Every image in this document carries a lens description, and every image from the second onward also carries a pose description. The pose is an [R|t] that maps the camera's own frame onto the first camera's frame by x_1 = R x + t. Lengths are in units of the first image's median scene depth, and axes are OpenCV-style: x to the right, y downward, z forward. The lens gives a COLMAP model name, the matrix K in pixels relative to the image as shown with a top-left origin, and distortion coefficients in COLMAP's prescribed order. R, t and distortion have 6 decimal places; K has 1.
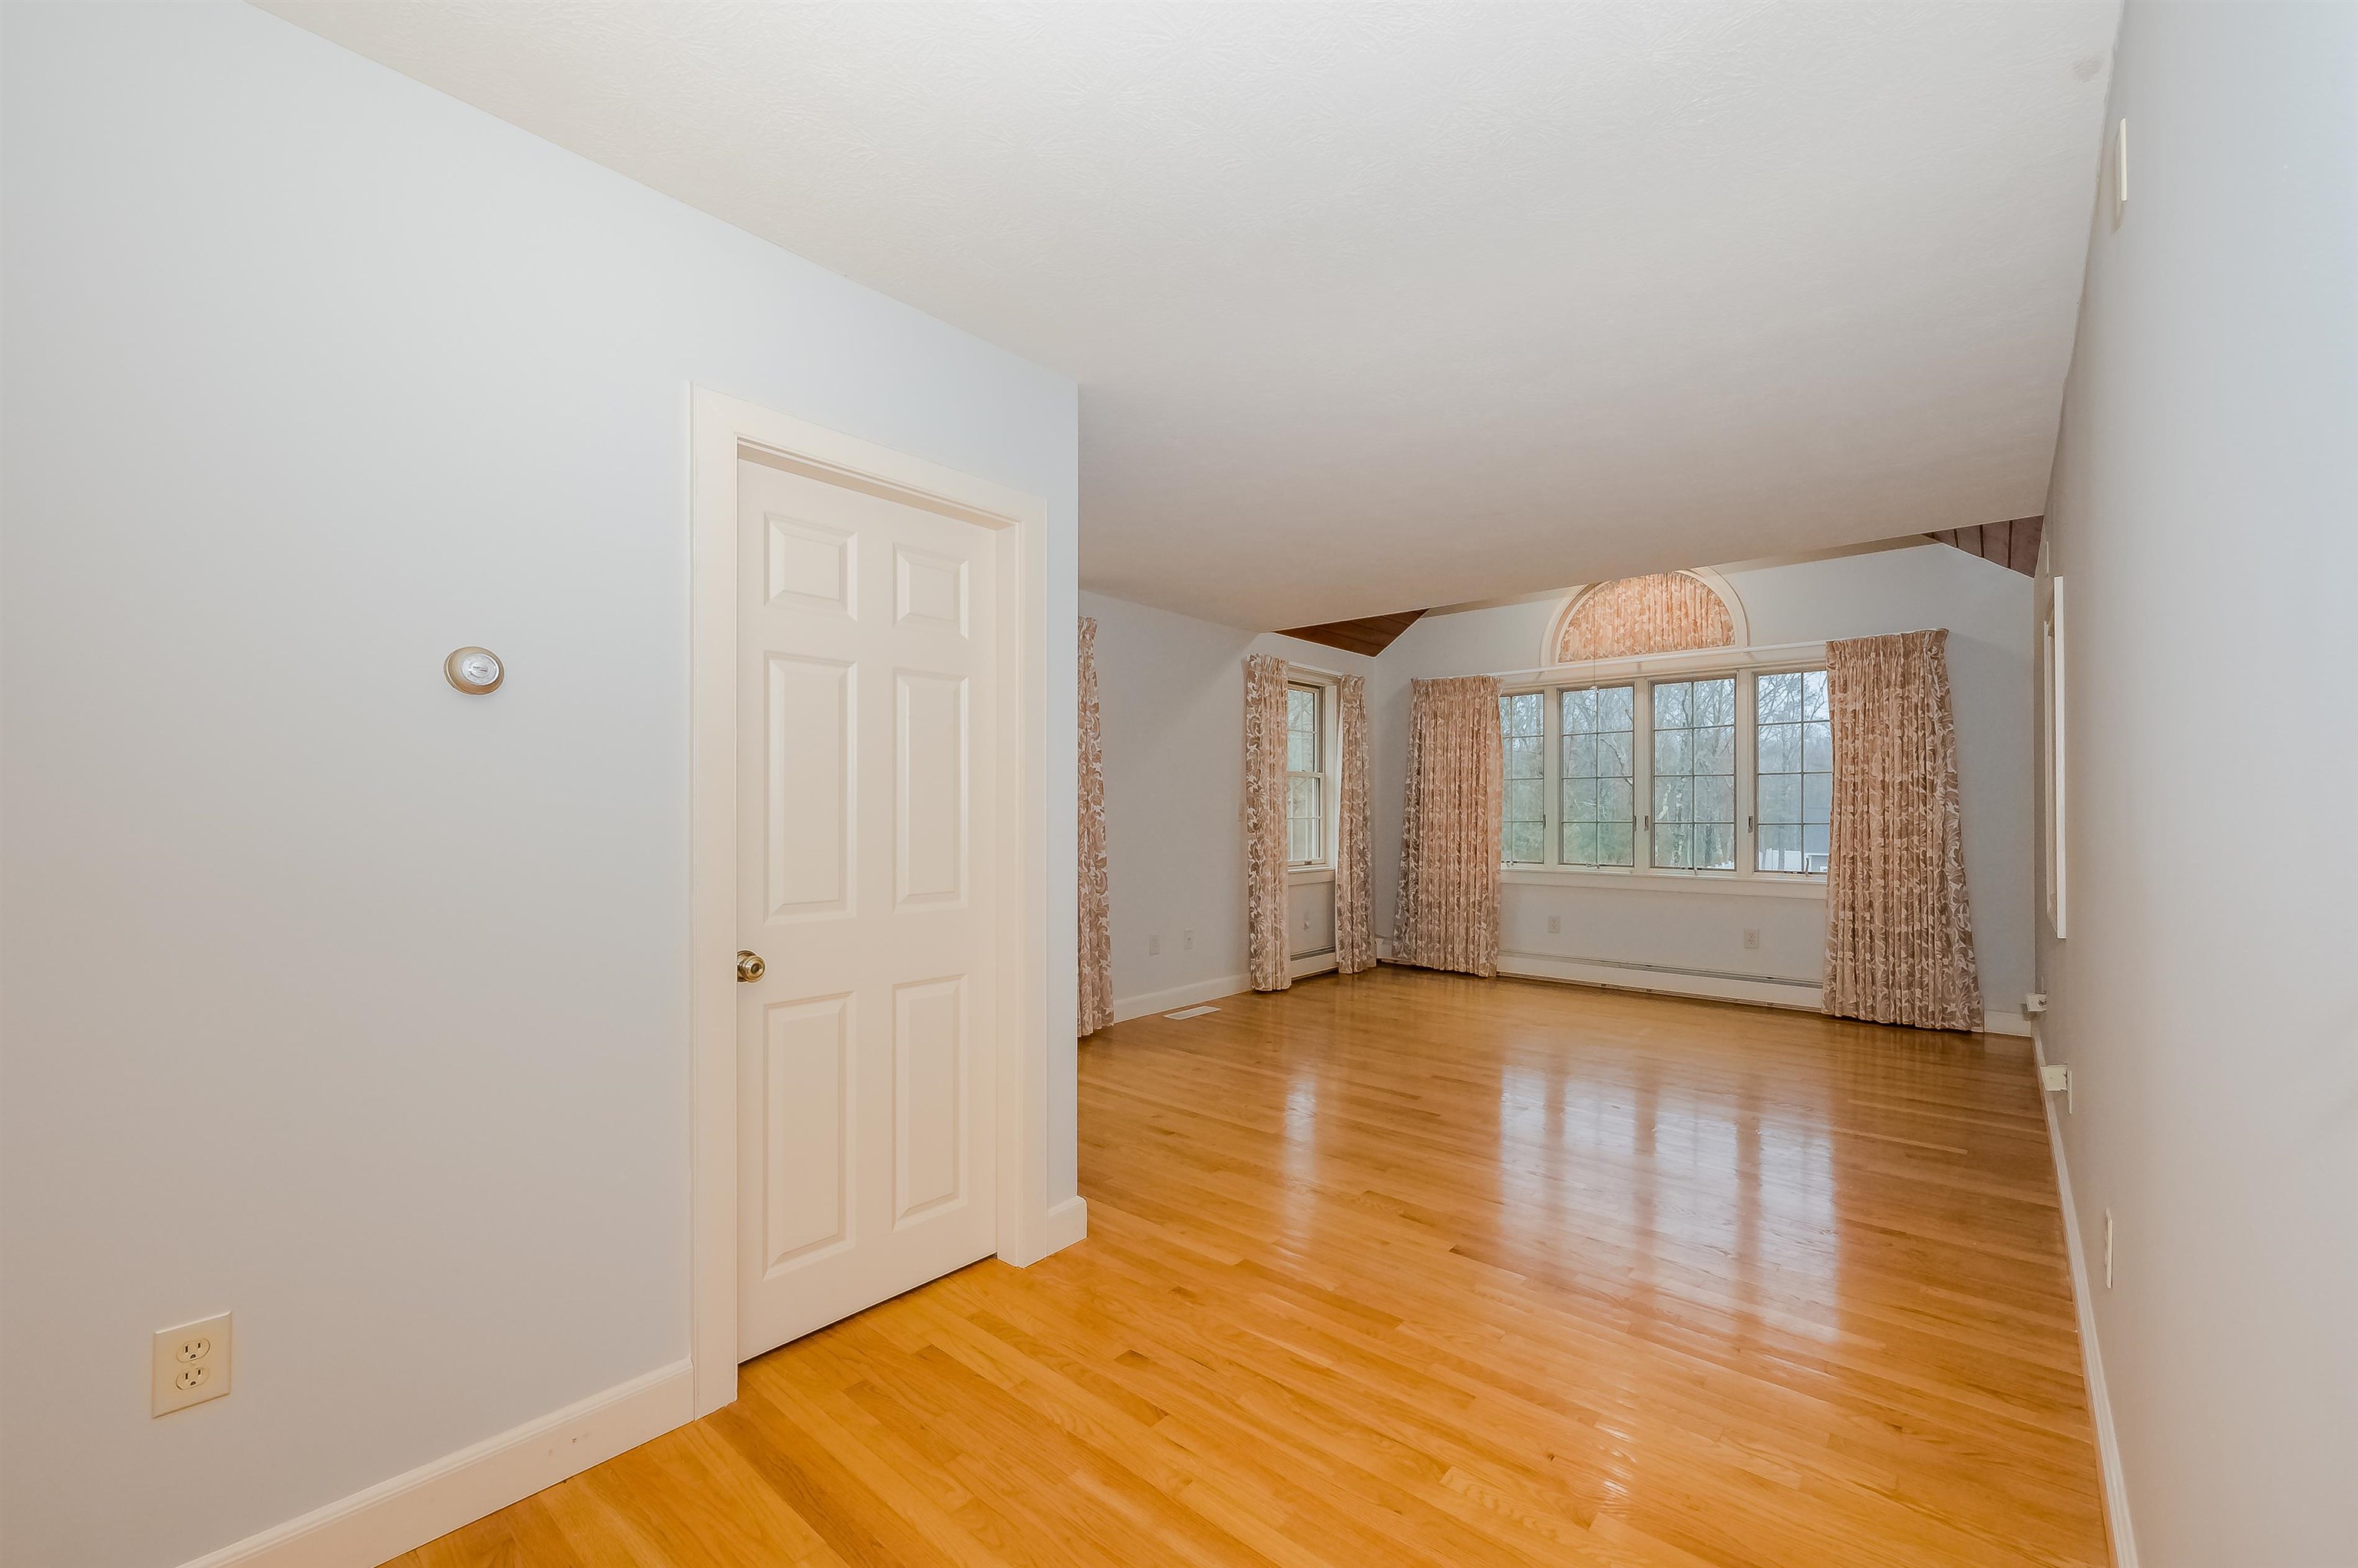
lens RADIAL K [[913.6, 0, 1175.8], [0, 913.6, 801.3], [0, 0, 1]] dist [-0.019217, 0.000015]
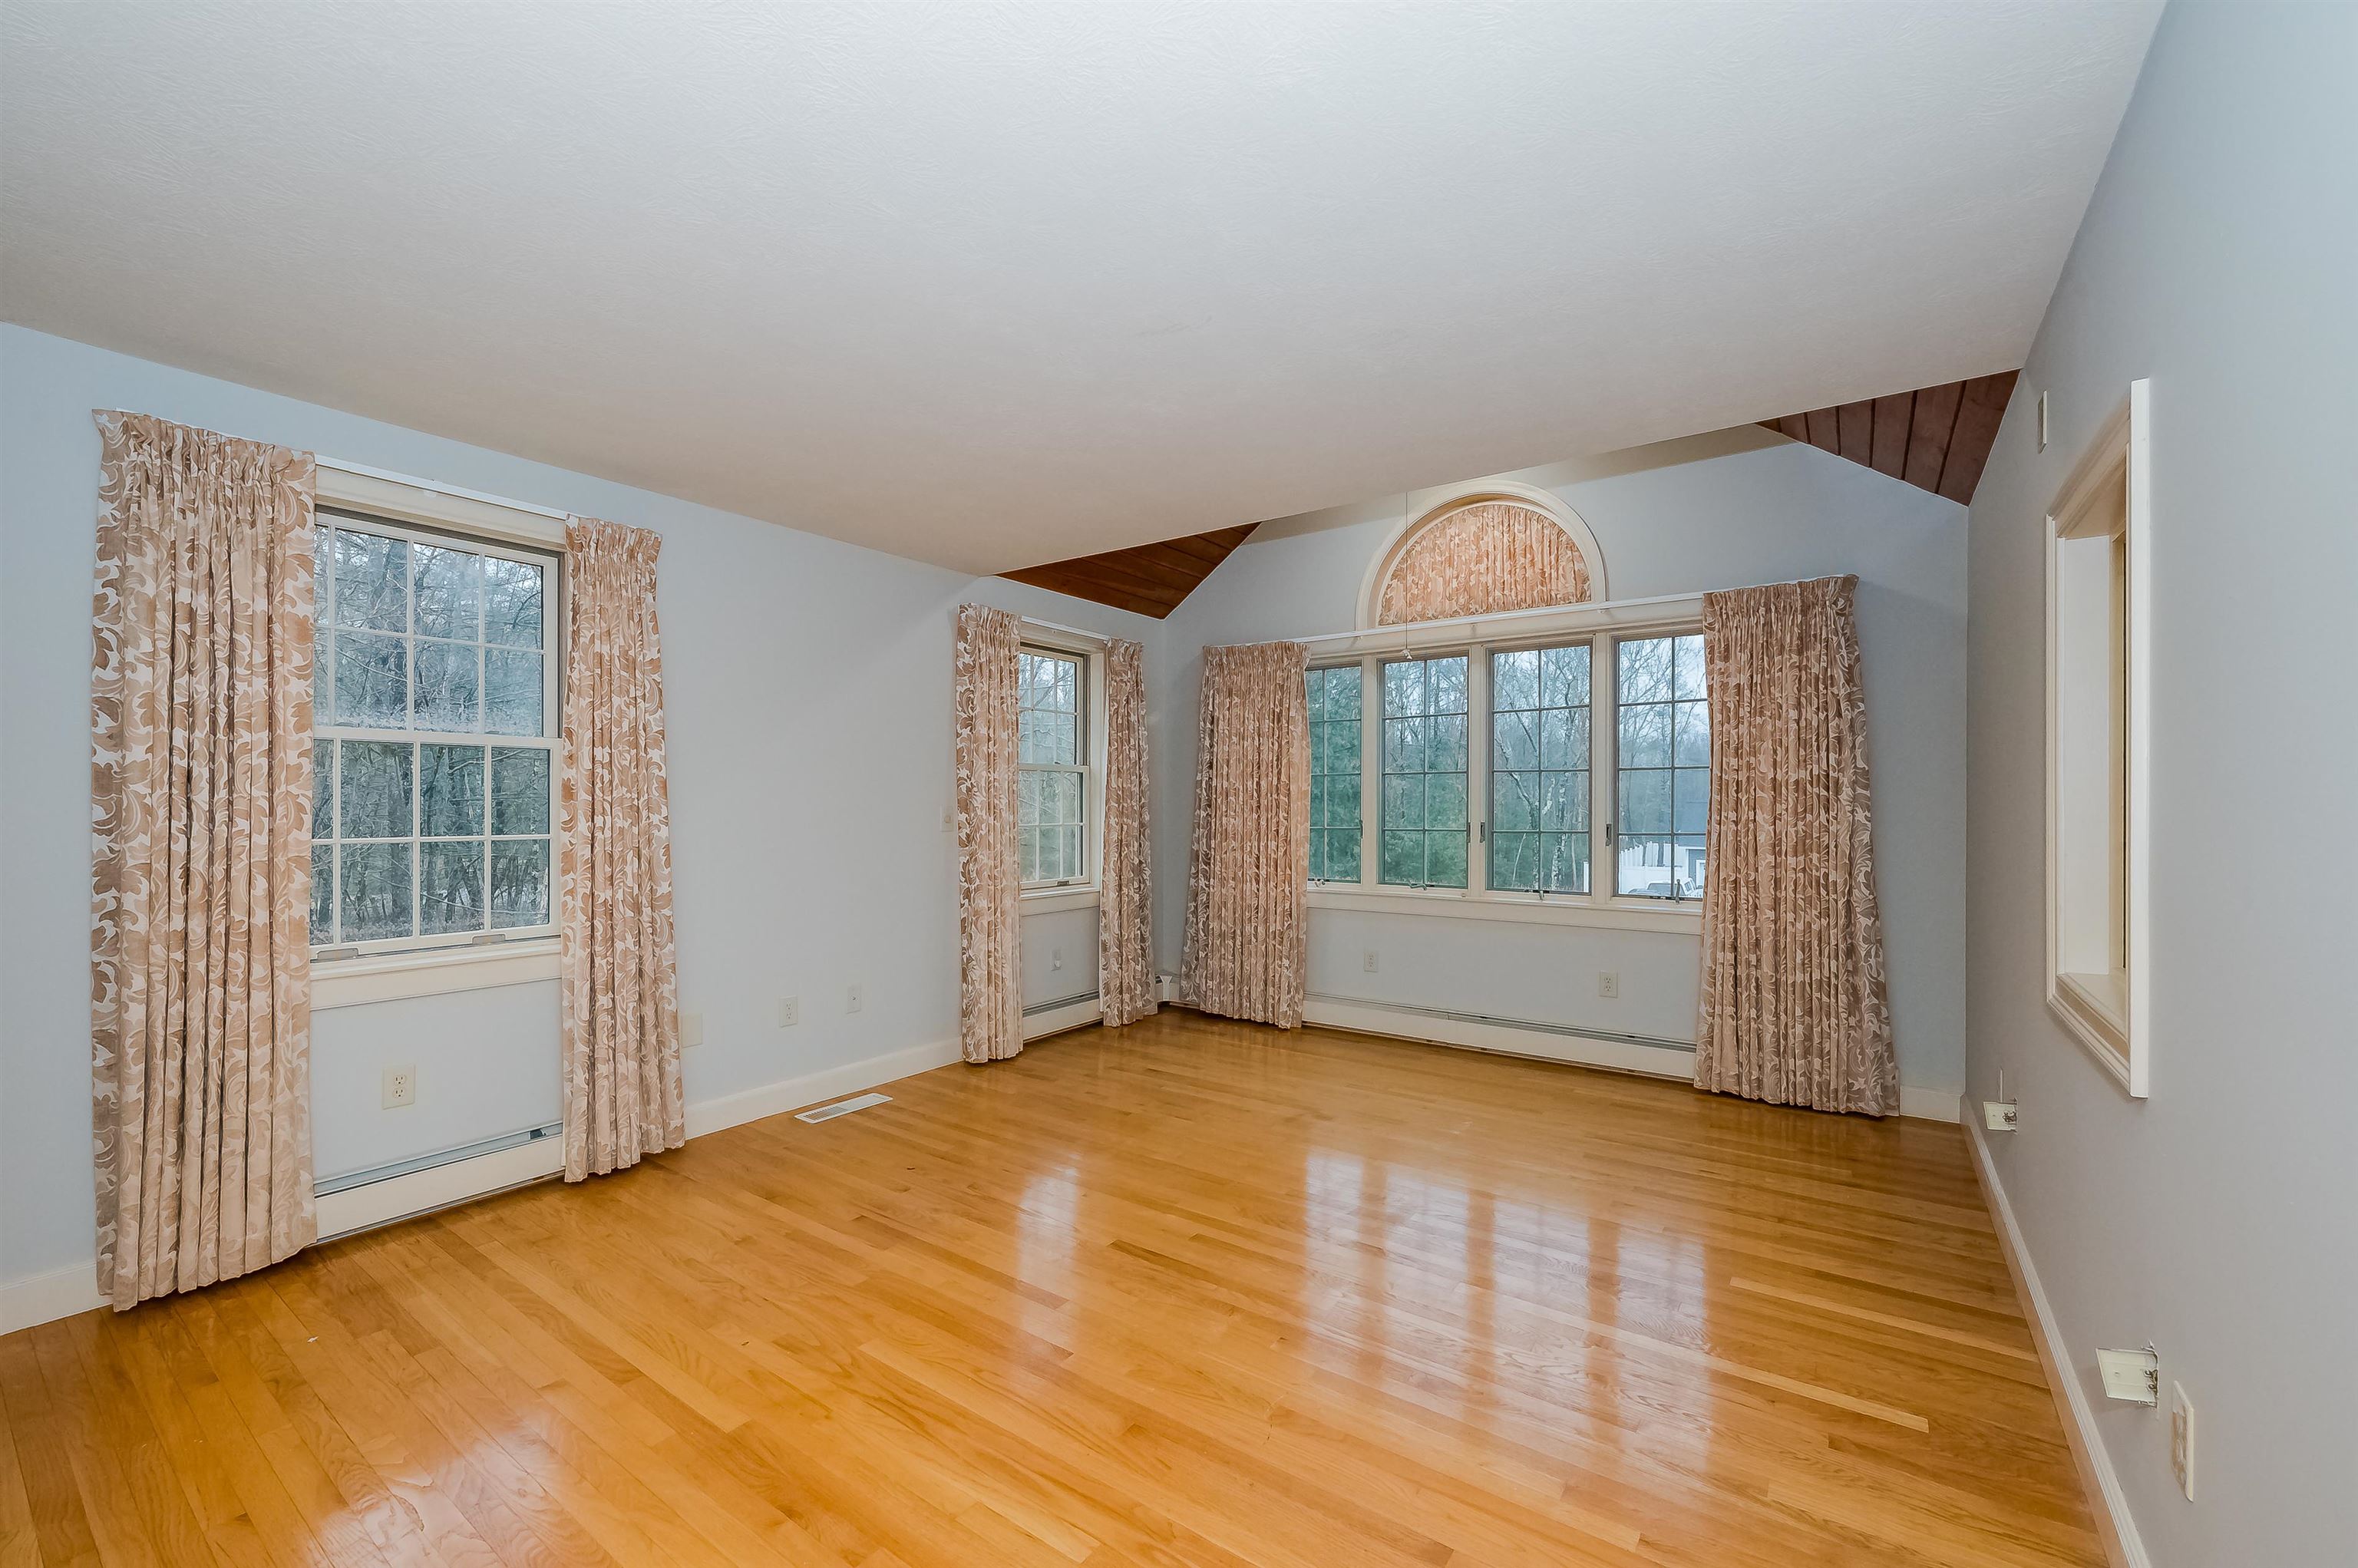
lens RADIAL K [[913.6, 0, 1175.8], [0, 913.6, 801.3], [0, 0, 1]] dist [-0.019217, 0.000015]
pose [[0.995129, -0.000210, 0.098585, 0.182715], [-0.000568, 0.999969, 0.007857, -0.008272], [-0.098584, -0.007874, 0.995098, 0.255139]]
